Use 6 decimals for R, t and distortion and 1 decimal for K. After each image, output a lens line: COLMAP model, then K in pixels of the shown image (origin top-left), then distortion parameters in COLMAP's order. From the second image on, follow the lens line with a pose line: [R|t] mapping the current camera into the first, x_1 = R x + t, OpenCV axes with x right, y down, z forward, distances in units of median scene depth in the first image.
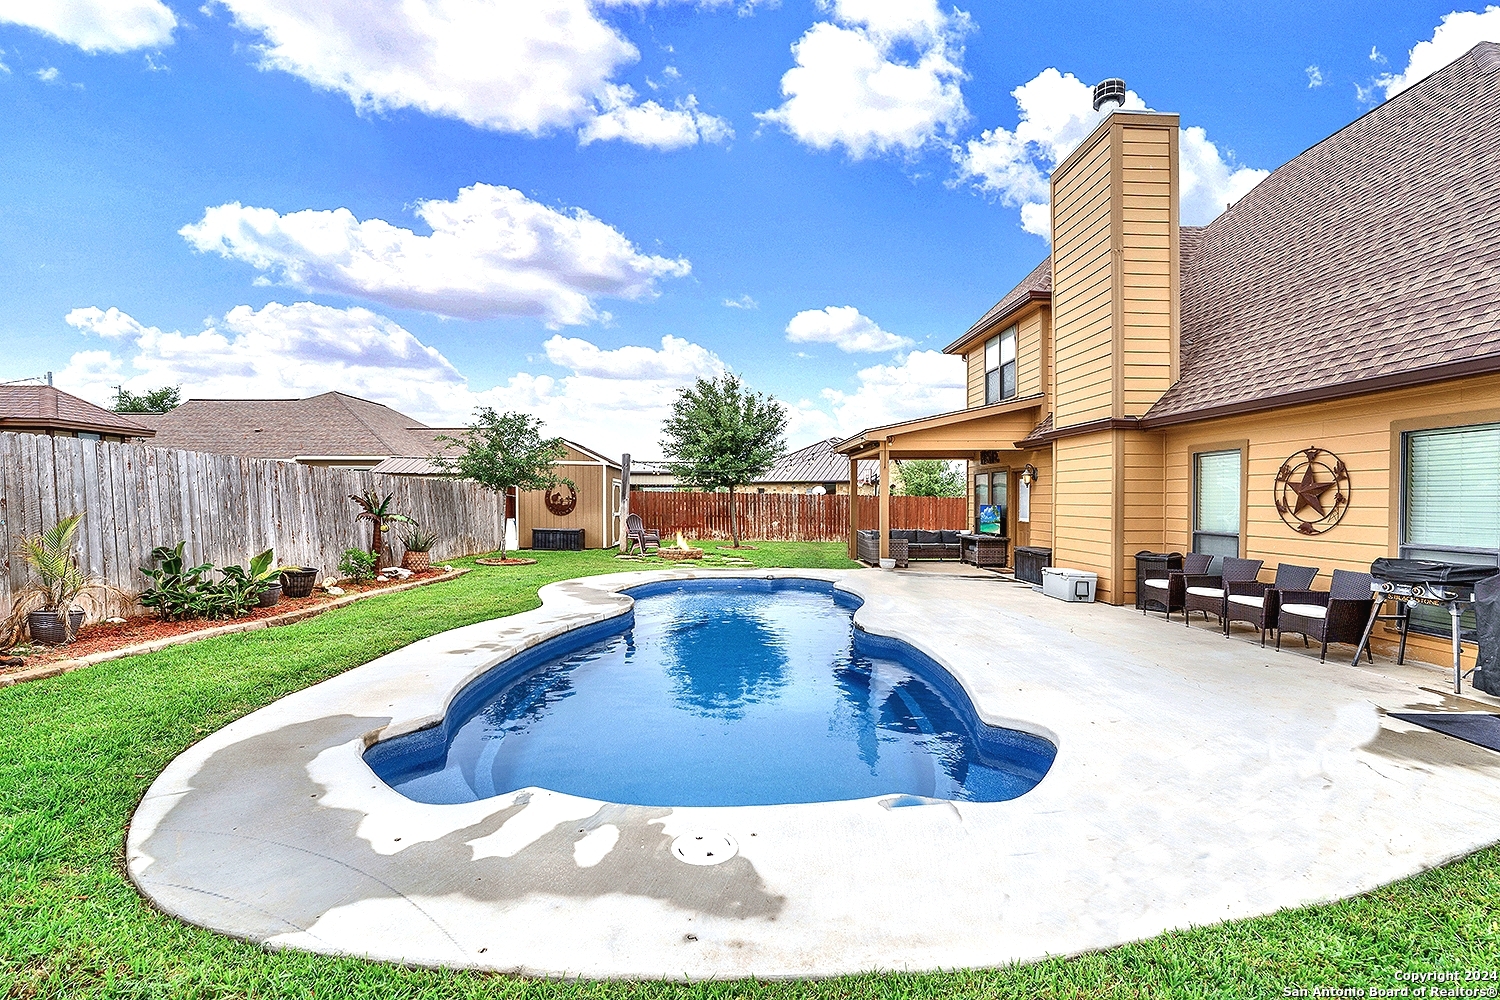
lens RADIAL K [[652.7, 0, 750.0], [0, 652.7, 500.0], [0, 0, 1]] dist [0.001000, 0.000194]
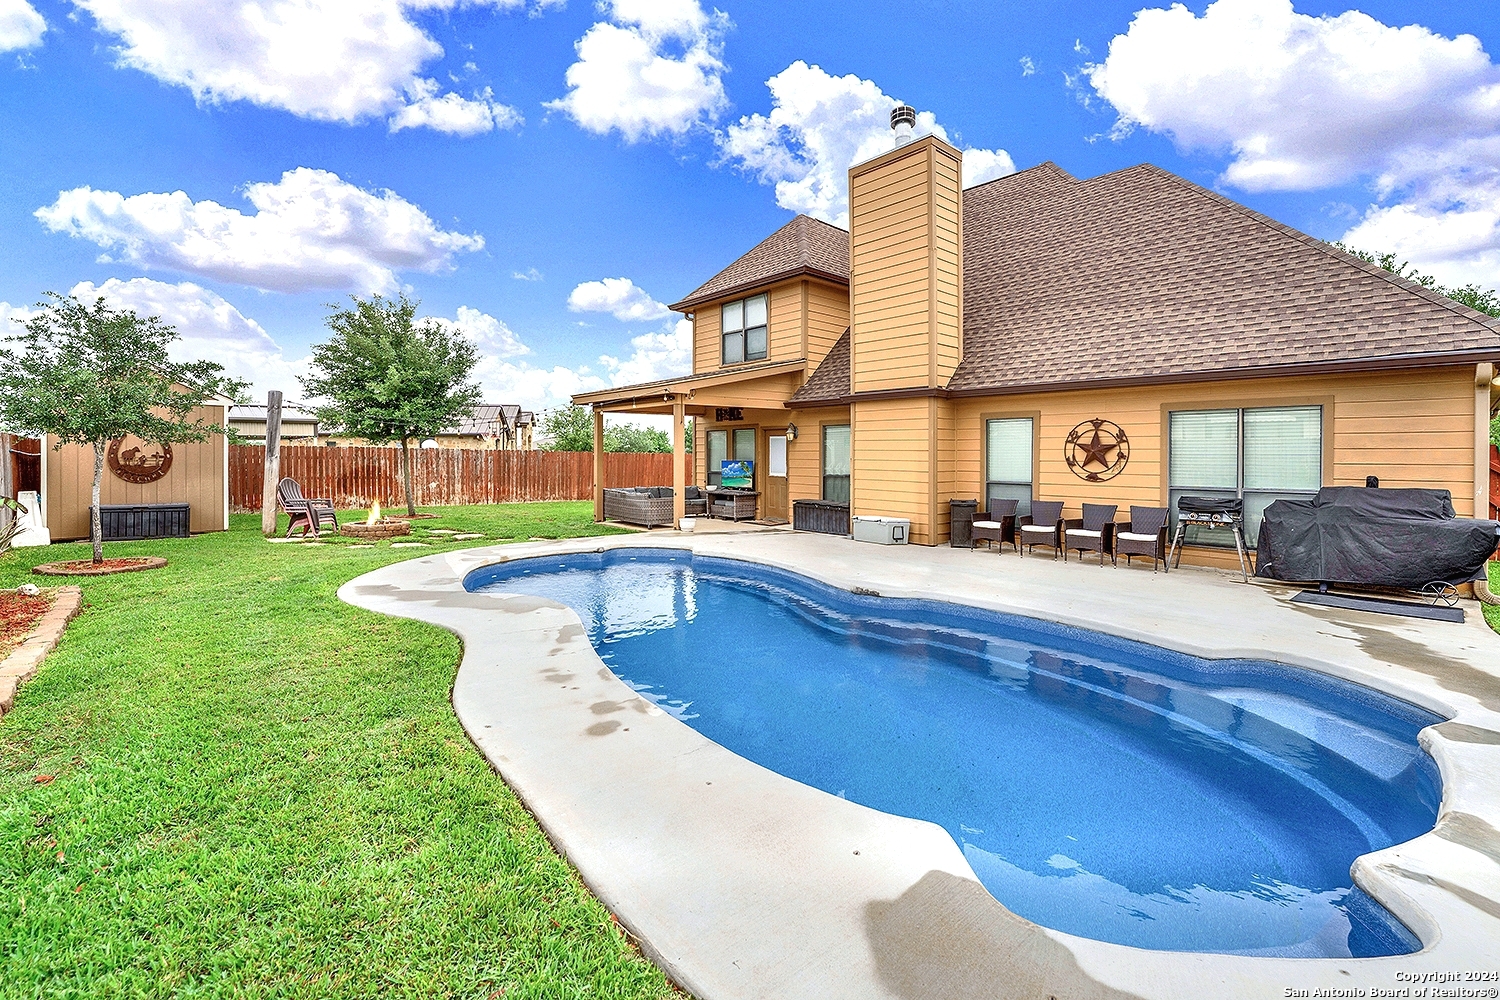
lens RADIAL K [[651.0, 0, 746.3], [0, 651.0, 444.1], [0, 0, 1]] dist [-0.004293, -0.000180]
pose [[0.775787, 0.006405, 0.630962, -0.440206], [0.002881, 0.999902, -0.013693, -0.007384], [-0.630988, 0.012441, 0.775693, 0.293577]]
